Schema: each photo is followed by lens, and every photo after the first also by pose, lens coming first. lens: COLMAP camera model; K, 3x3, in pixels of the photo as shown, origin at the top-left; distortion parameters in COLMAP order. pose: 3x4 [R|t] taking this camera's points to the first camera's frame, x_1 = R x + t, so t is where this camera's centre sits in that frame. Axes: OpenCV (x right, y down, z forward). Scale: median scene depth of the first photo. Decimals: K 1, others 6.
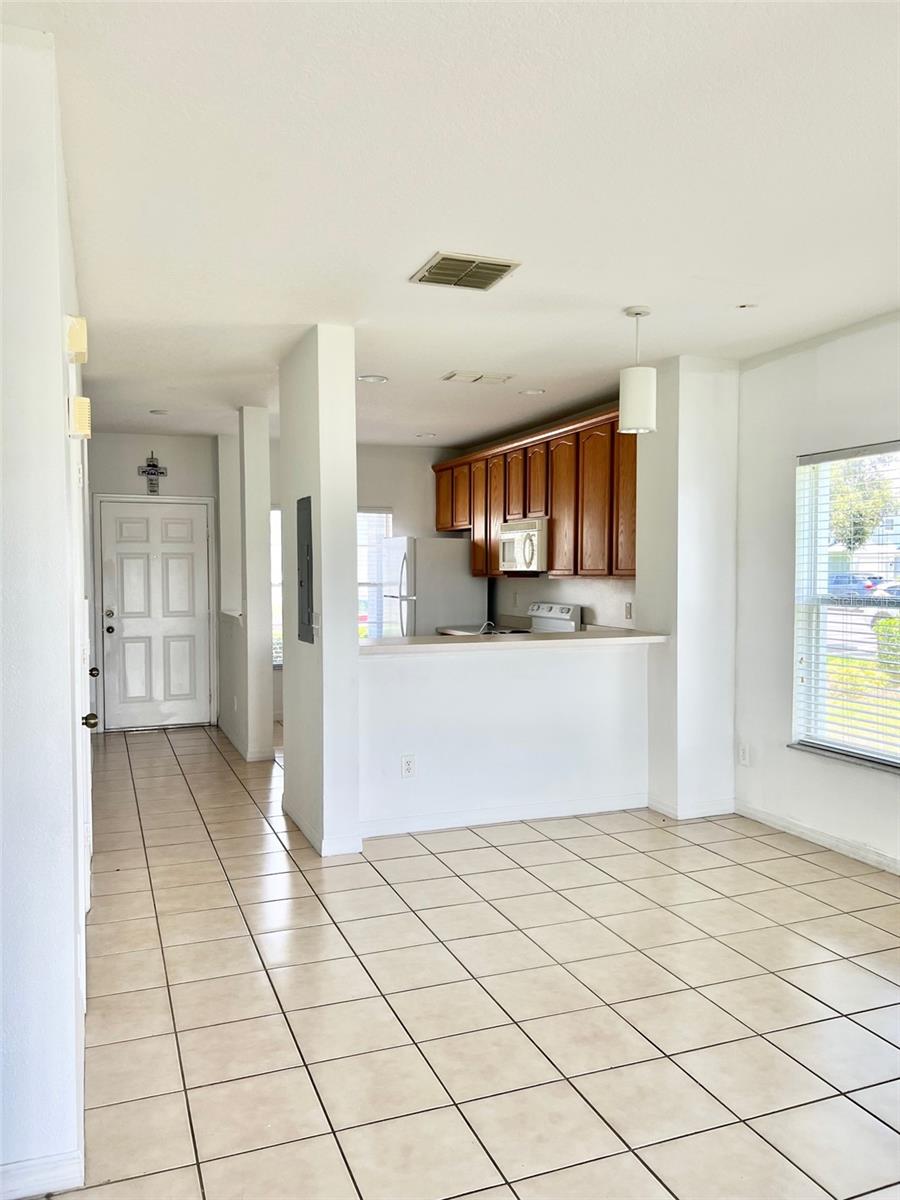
lens RADIAL K [[908.7, 0, 451.2], [0, 908.7, 597.6], [0, 0, 1]] dist [-0.061339, -0.003852]
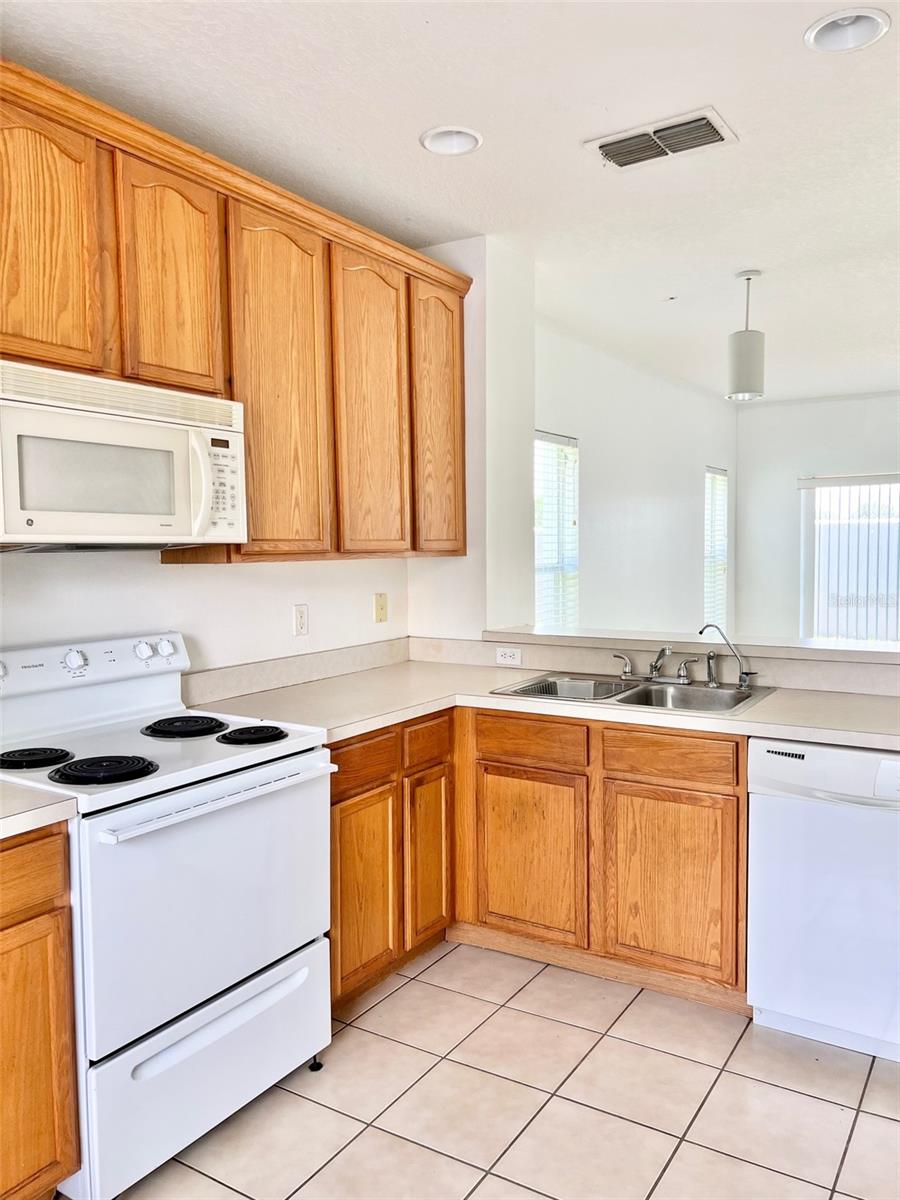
lens RADIAL K [[908.7, 0, 451.7], [0, 908.7, 606.0], [0, 0, 1]] dist [-0.061339, -0.003852]
pose [[-0.611454, -0.069041, 0.788262, -0.211895], [0.003910, 0.995910, 0.090261, -0.030708], [-0.791270, 0.058273, -0.608684, 0.968651]]
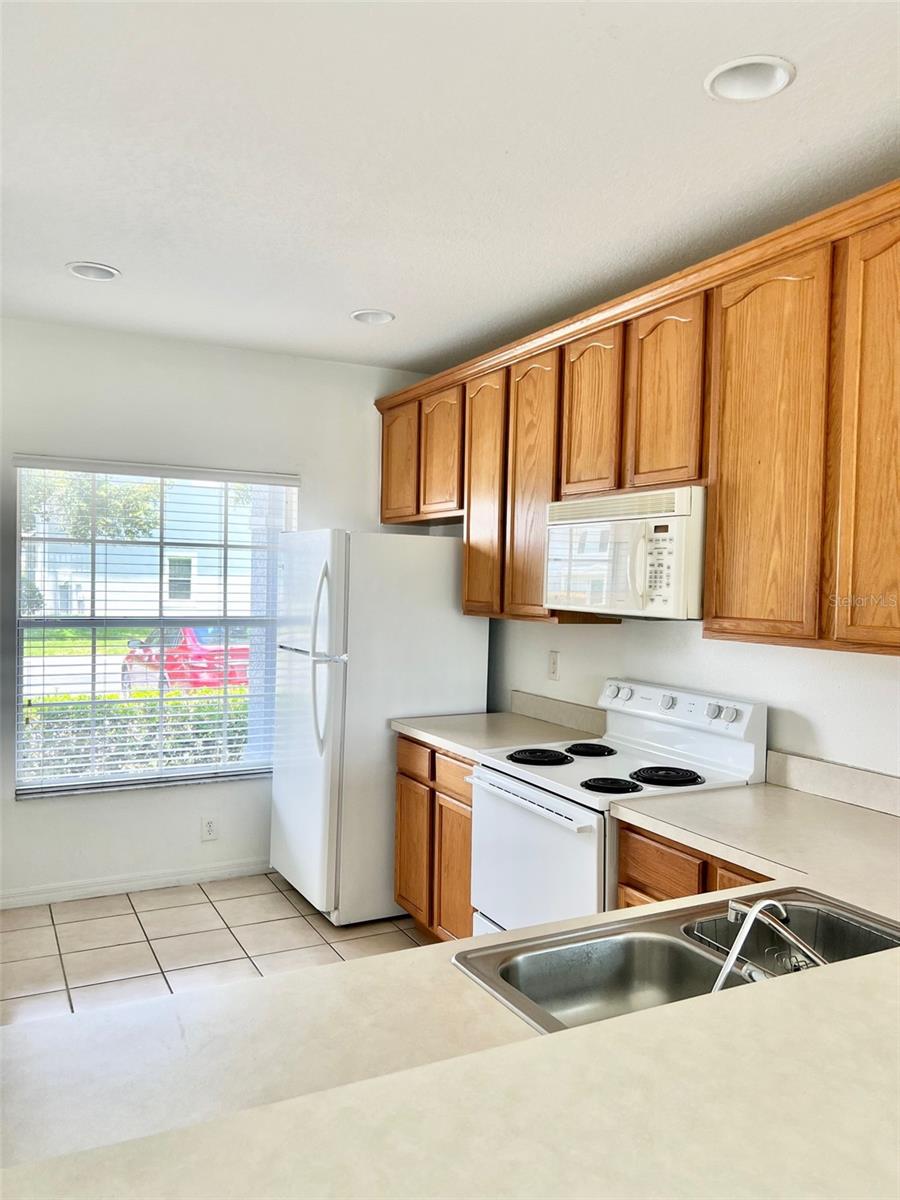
lens RADIAL K [[908.7, 0, 451.9], [0, 908.7, 611.5], [0, 0, 1]] dist [-0.061339, -0.003852]
pose [[0.993451, 0.018252, 0.112793, -0.038080], [-0.018917, 0.999809, 0.004828, -0.027217], [-0.112684, -0.006930, 0.993607, 0.517094]]
